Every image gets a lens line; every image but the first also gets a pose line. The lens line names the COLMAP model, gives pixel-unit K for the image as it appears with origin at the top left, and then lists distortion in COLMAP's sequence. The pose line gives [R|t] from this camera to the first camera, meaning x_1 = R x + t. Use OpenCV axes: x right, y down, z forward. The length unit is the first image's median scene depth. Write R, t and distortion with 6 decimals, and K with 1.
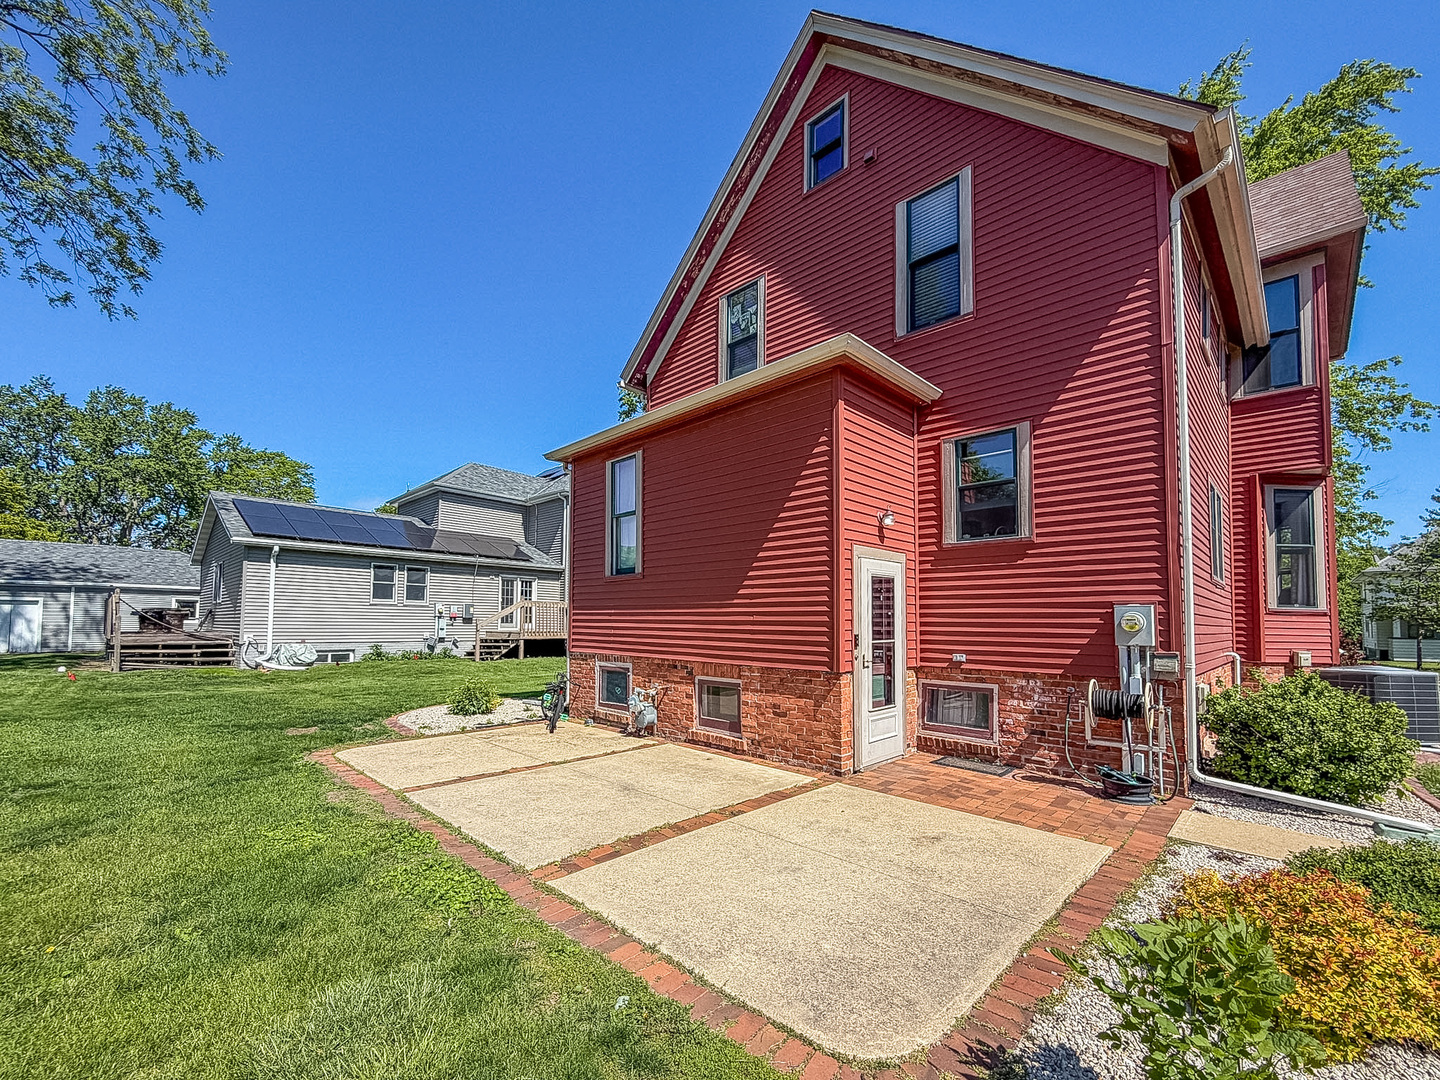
lens RADIAL K [[593.7, 0, 750.8], [0, 593.7, 589.5], [0, 0, 1]] dist [0.000973, -0.000539]
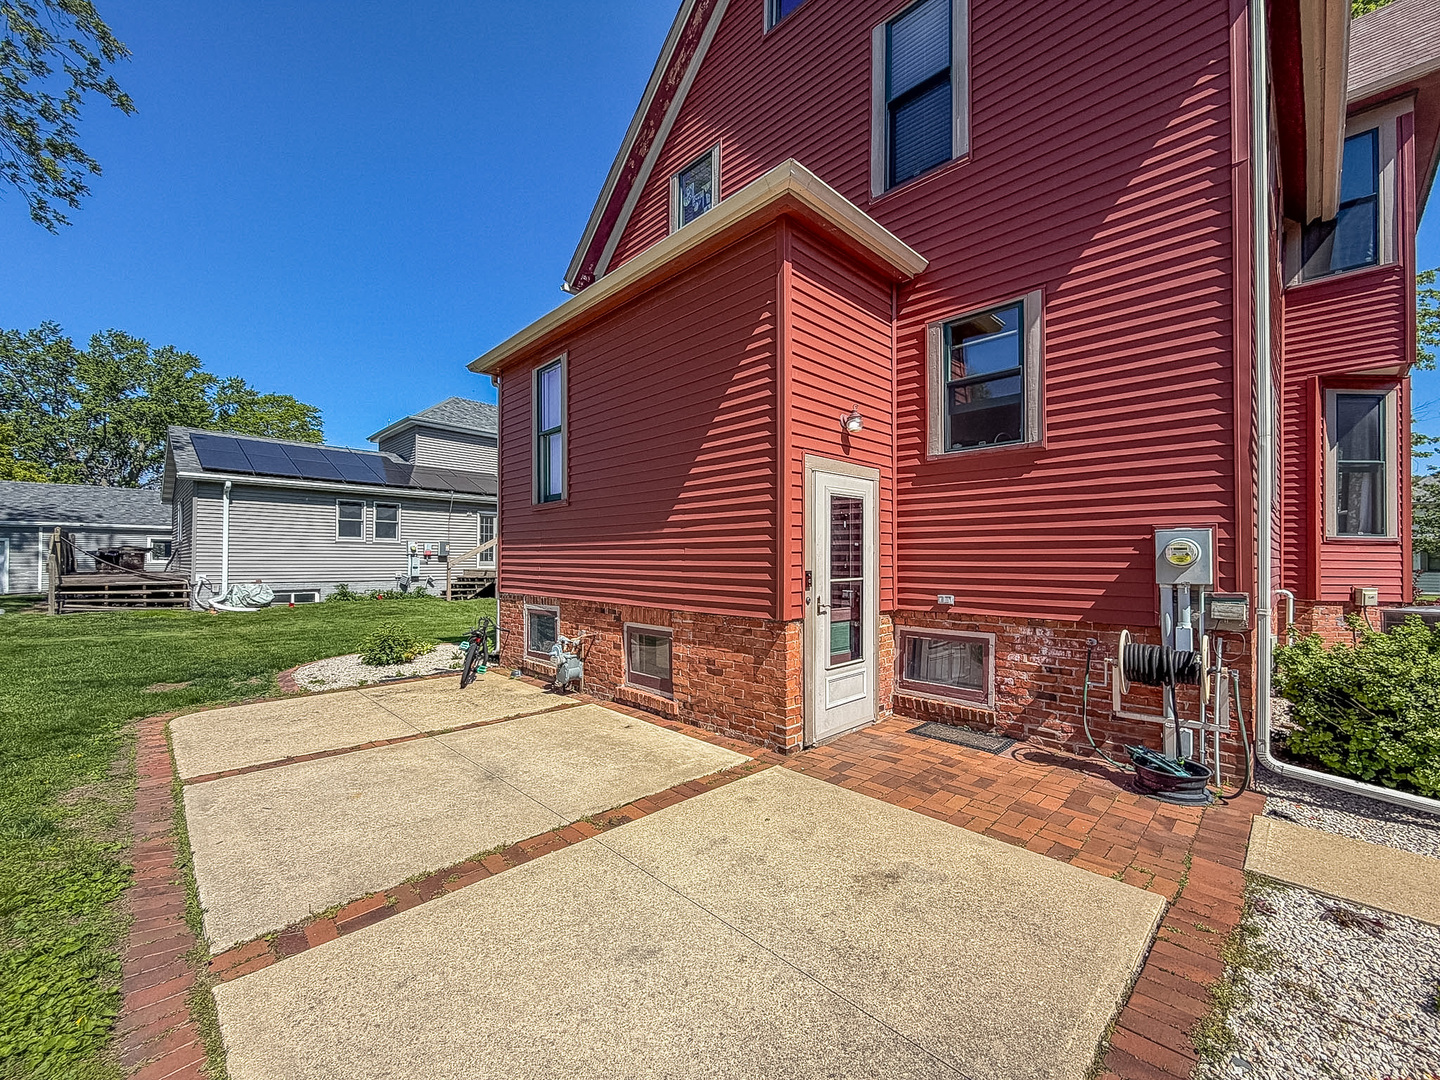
lens RADIAL K [[593.7, 0, 726.9], [0, 593.7, 553.0], [0, 0, 1]] dist [0.000973, -0.000539]
pose [[0.999158, -0.007153, -0.040409, 0.076052], [0.008968, 0.998951, 0.044907, 0.012238], [0.040046, -0.045231, 0.998174, 0.166861]]
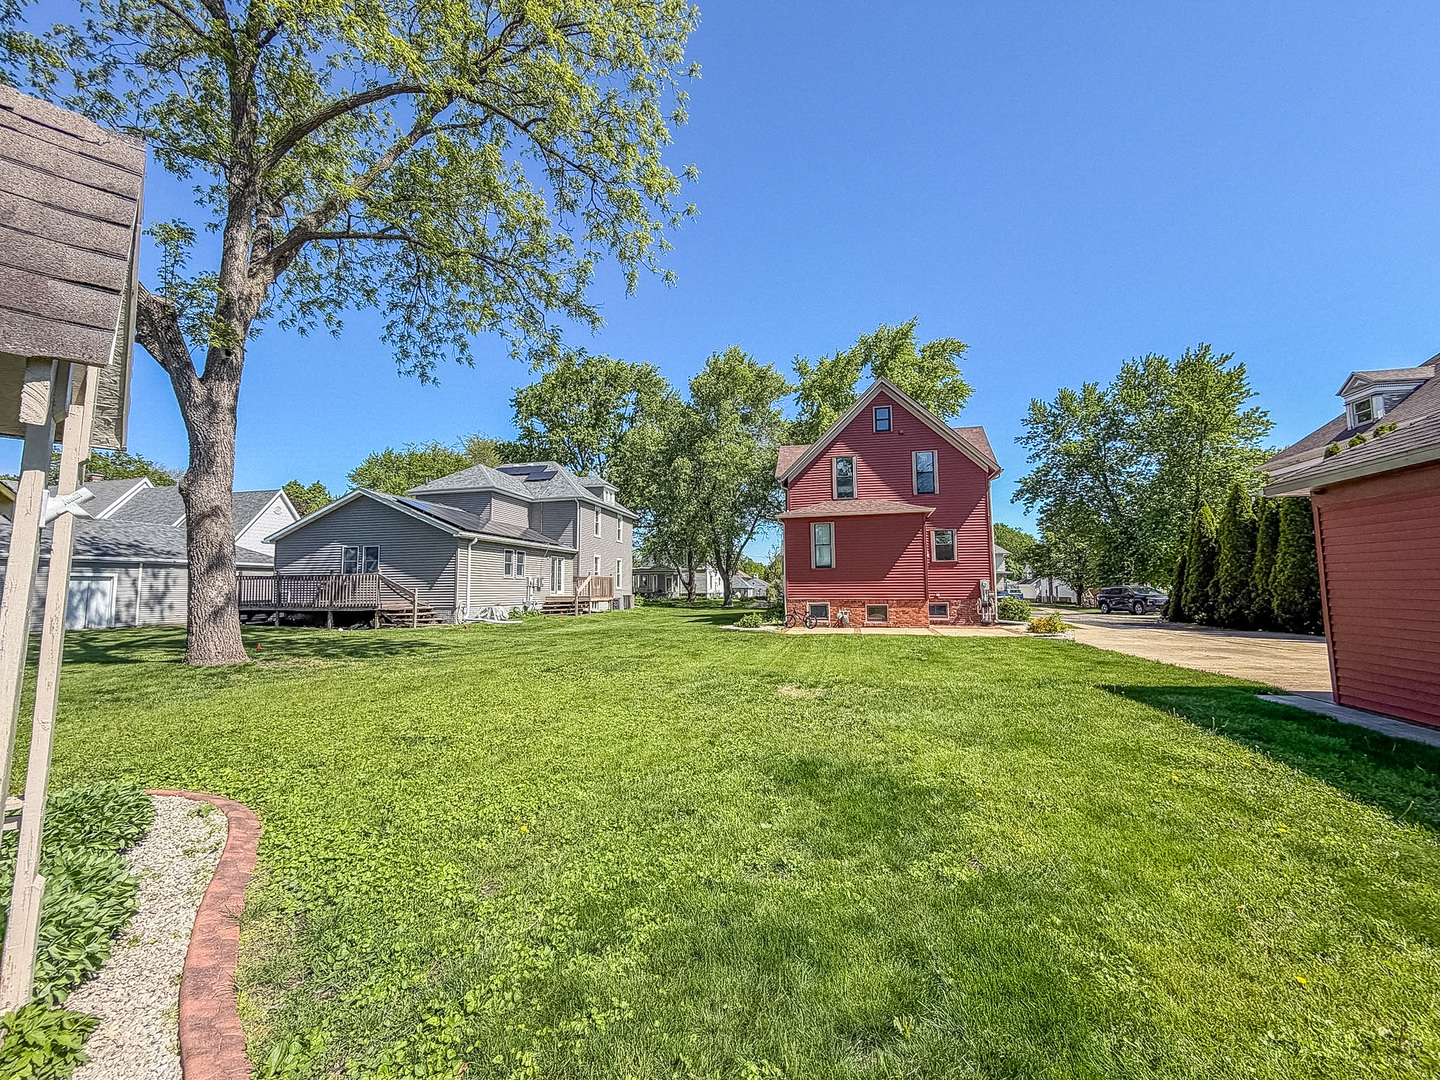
lens RADIAL K [[593.7, 0, 721.7], [0, 593.7, 531.7], [0, 0, 1]] dist [0.000973, -0.000539]
pose [[0.861475, 0.031377, 0.506829, -2.162785], [-0.013454, 0.999149, -0.038989, -0.088306], [-0.507622, 0.026769, 0.861164, -1.162316]]
